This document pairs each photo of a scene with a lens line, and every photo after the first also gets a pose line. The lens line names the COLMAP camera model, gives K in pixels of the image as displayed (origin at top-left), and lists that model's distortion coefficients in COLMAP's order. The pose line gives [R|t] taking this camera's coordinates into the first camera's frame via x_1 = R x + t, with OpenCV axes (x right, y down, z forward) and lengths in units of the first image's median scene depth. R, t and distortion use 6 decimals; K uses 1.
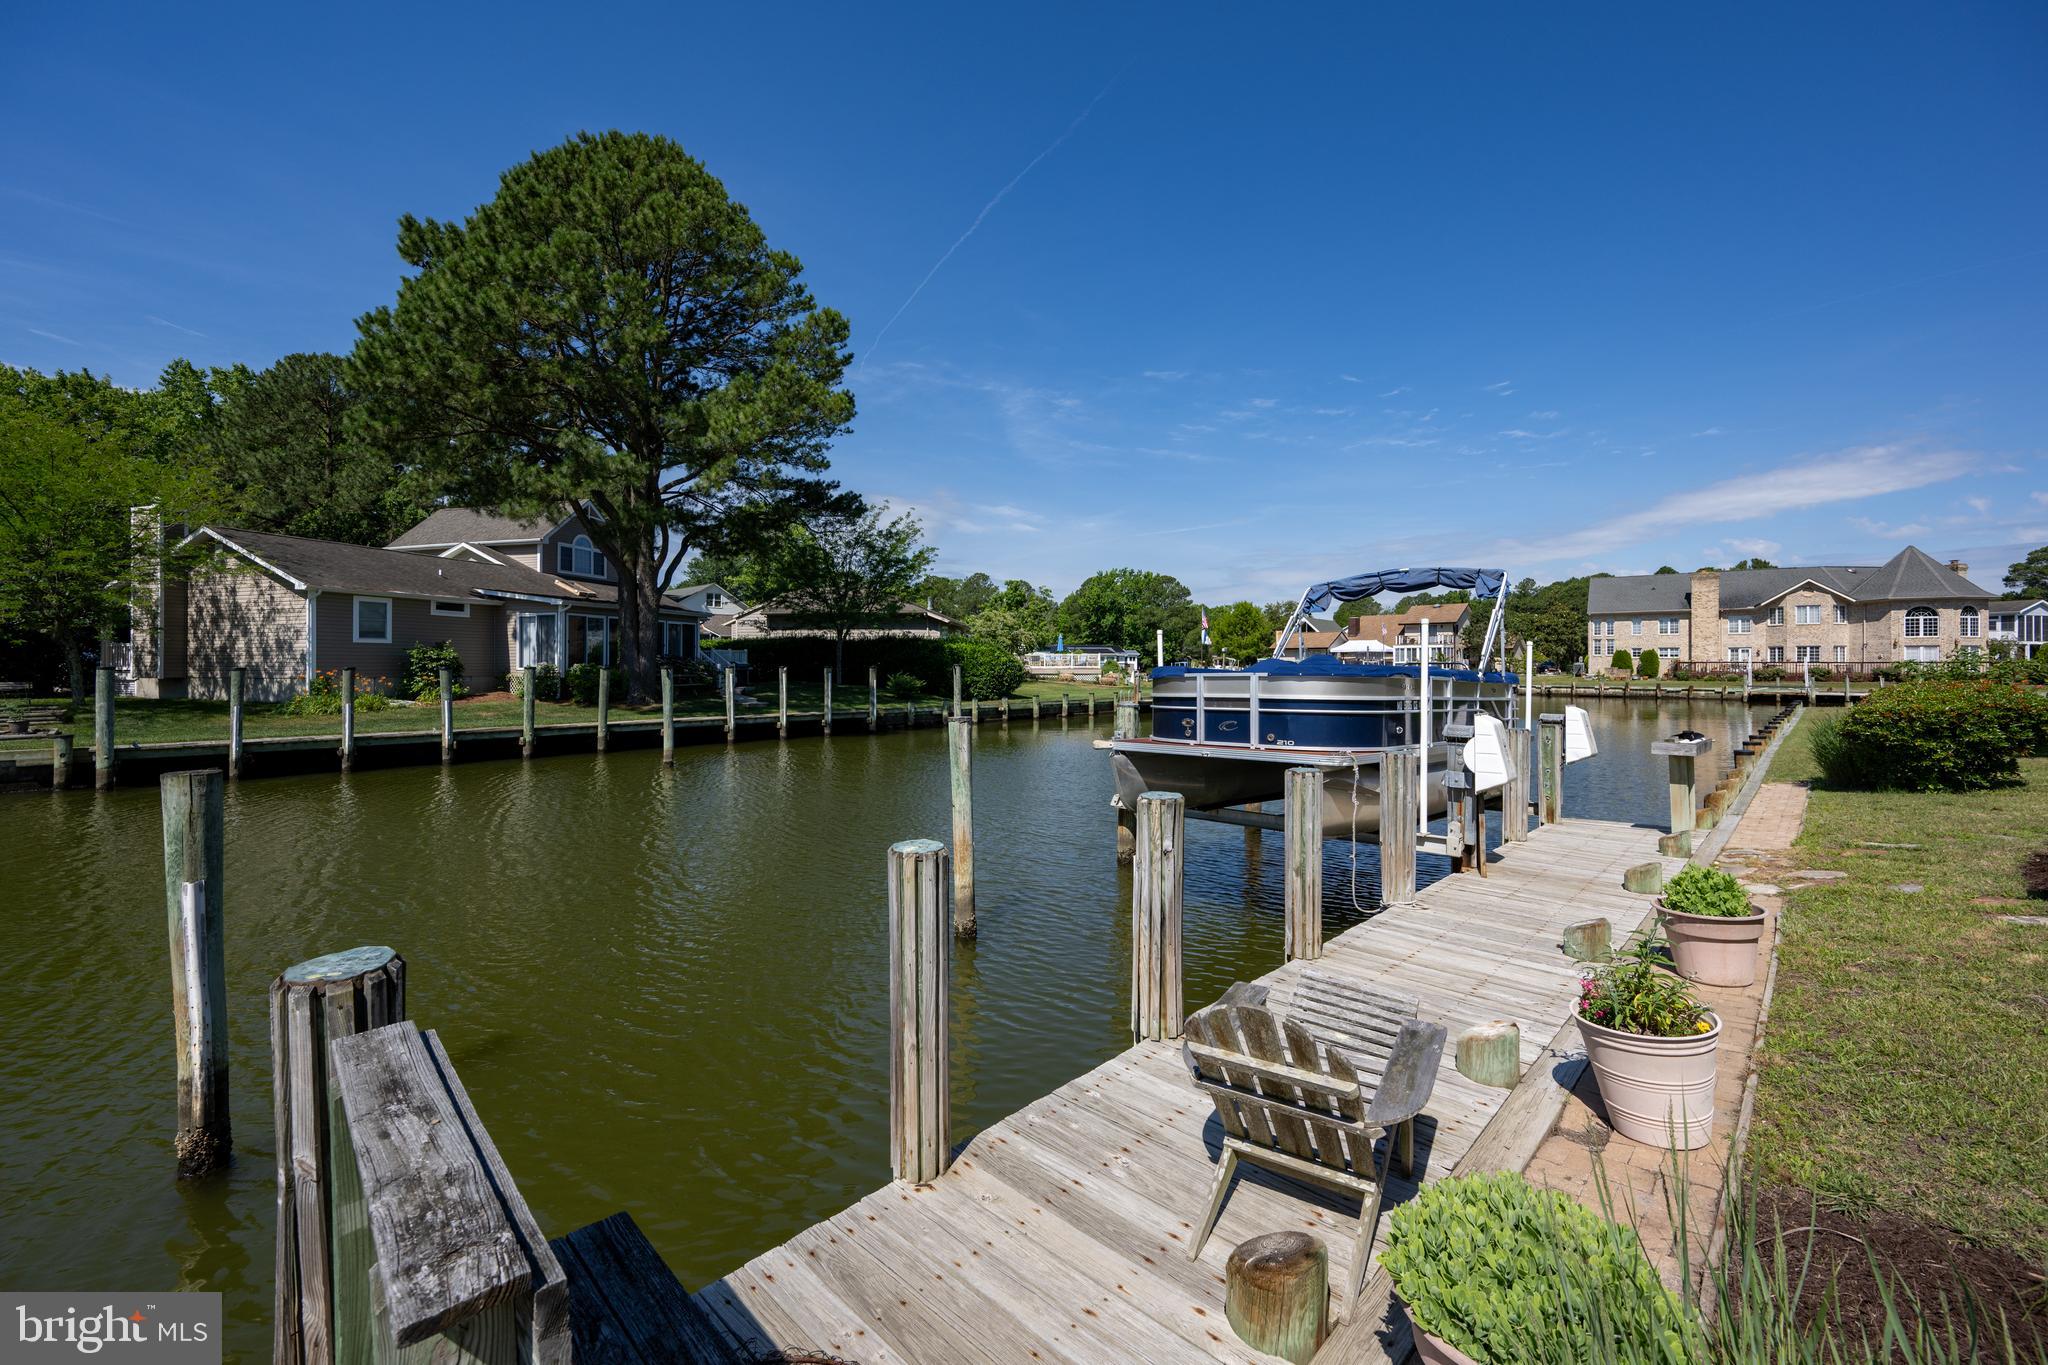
lens RADIAL K [[814.4, 0, 999.3], [0, 814.4, 660.8], [0, 0, 1]] dist [-0.001218, -0.000276]
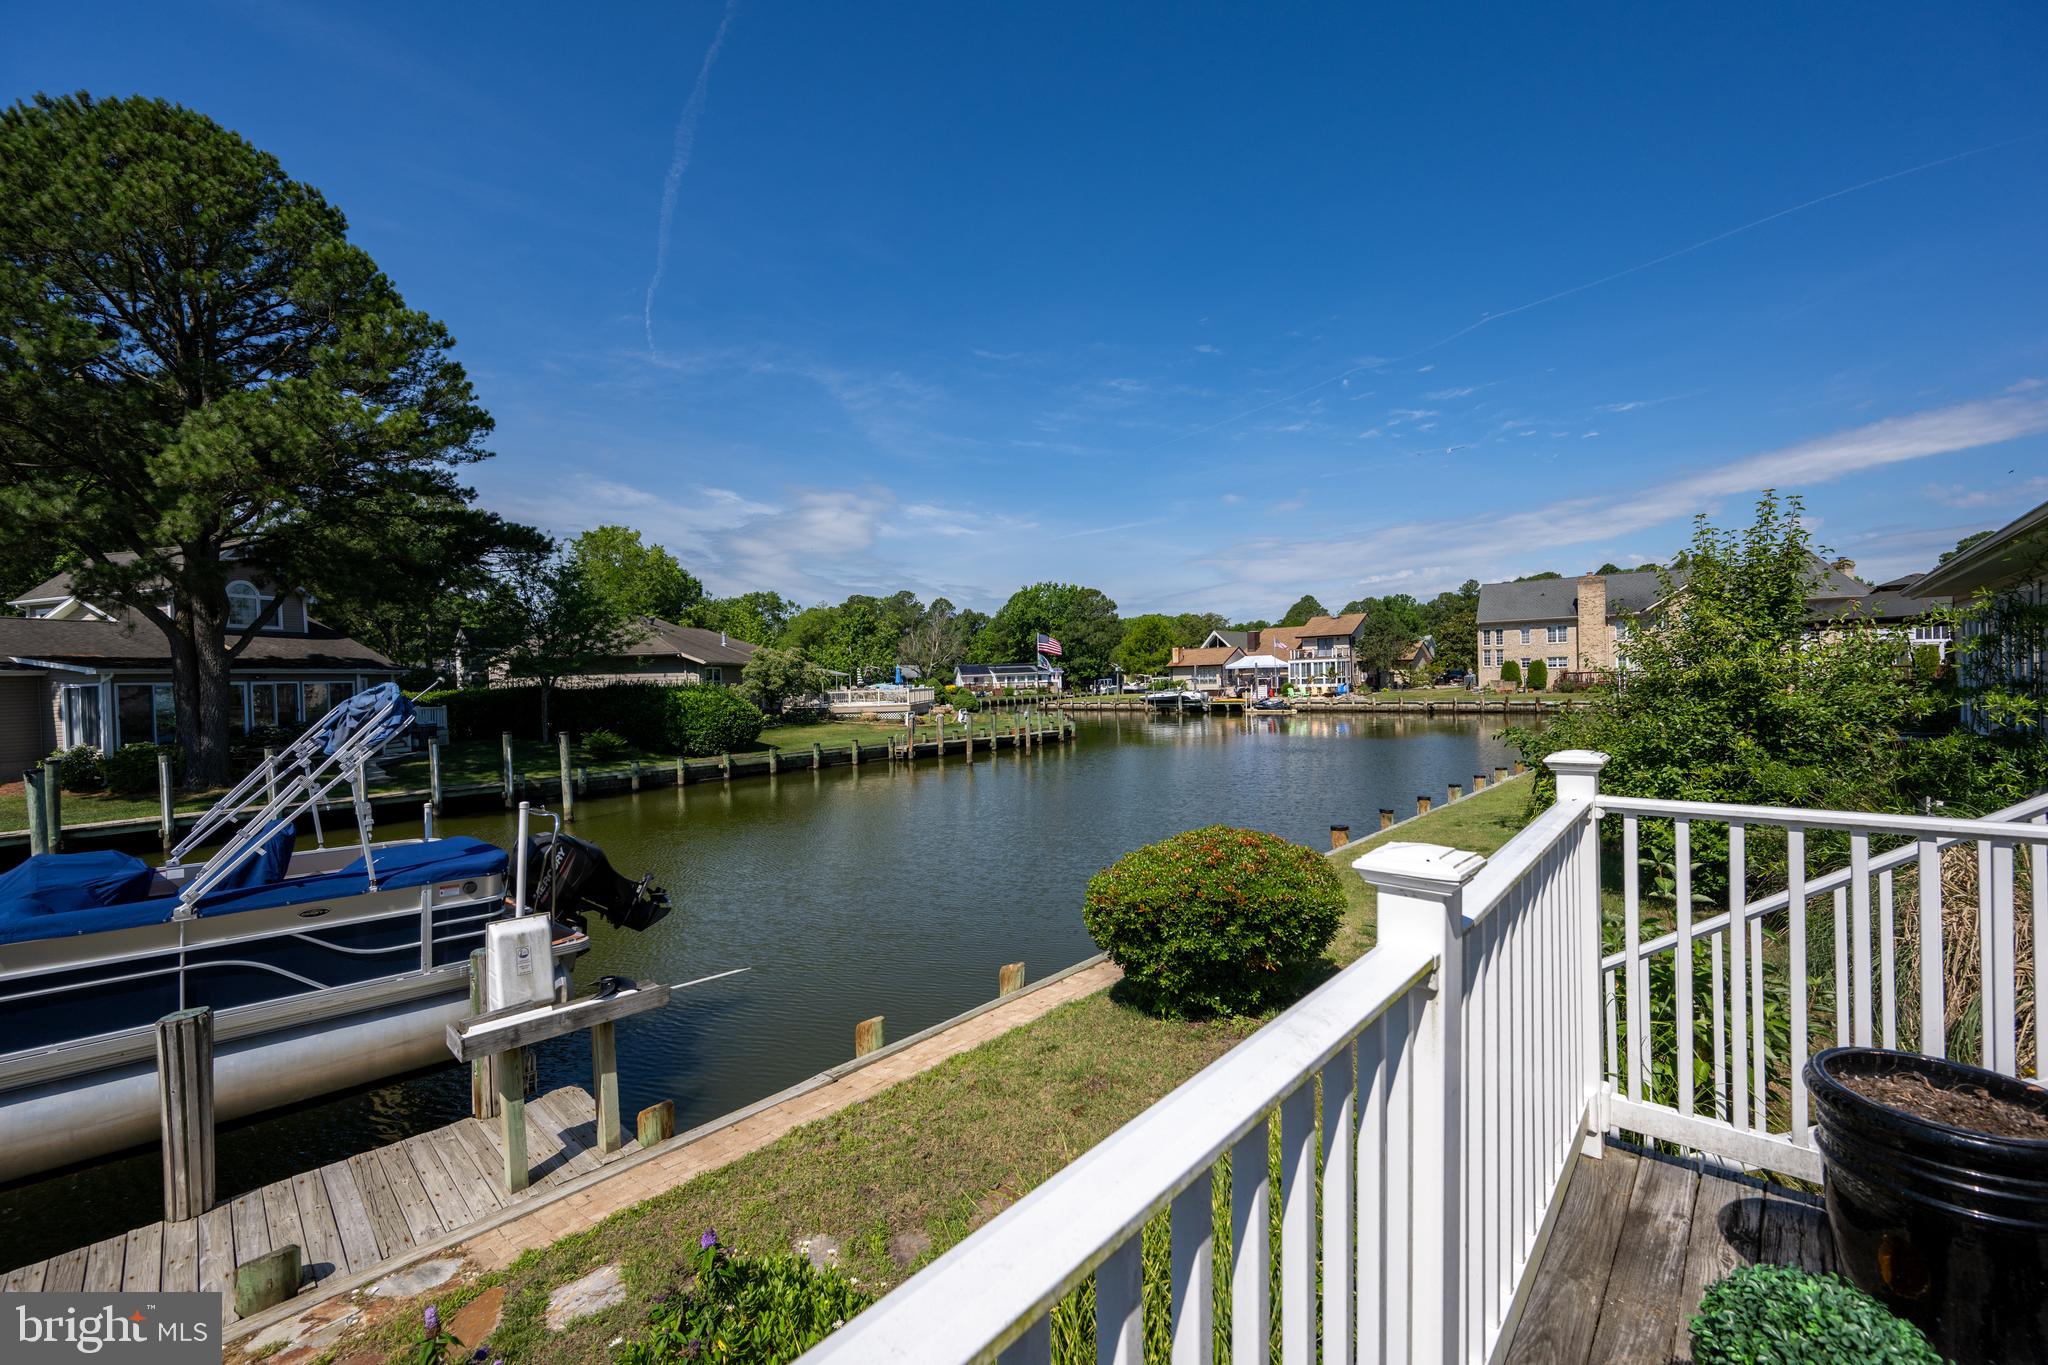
lens RADIAL K [[824.3, 0, 1002.7], [0, 824.3, 693.5], [0, 0, 1]] dist [-0.000834, -0.000231]
pose [[0.999262, -0.031189, 0.022443, 0.294378], [0.030637, 0.999229, 0.024561, -0.032854], [-0.023191, -0.023855, 0.999446, 0.105690]]
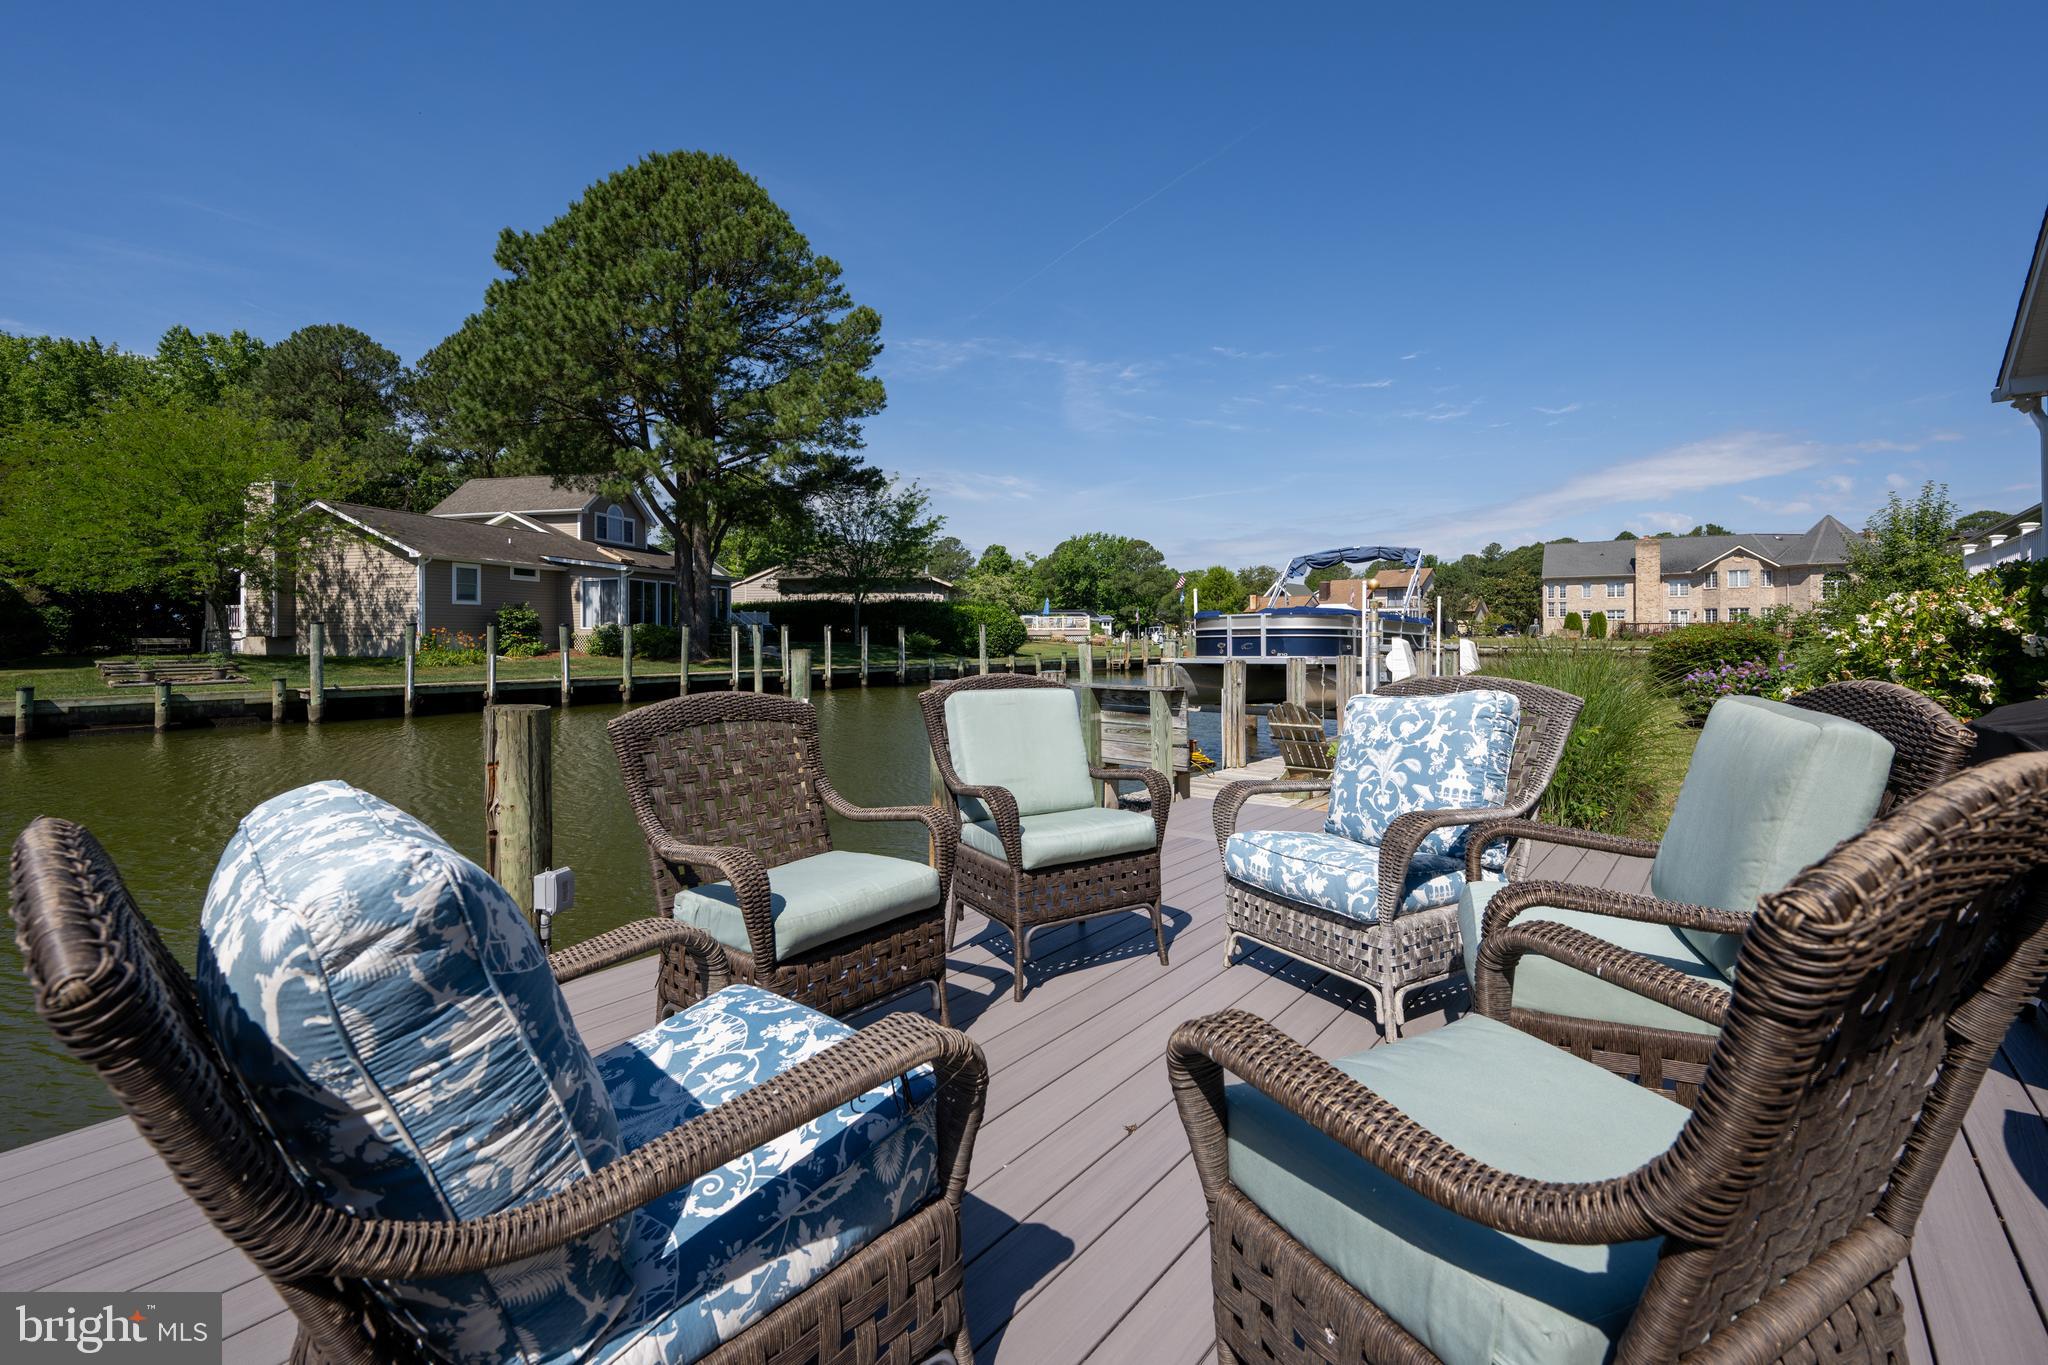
lens RADIAL K [[854.9, 0, 997.1], [0, 854.9, 628.9], [0, 0, 1]] dist [-0.001168, -0.000094]
pose [[0.999018, -0.003190, 0.044192, -0.064478], [0.003145, 0.999994, 0.001090, 0.009050], [-0.044195, -0.000950, 0.999022, -0.151085]]
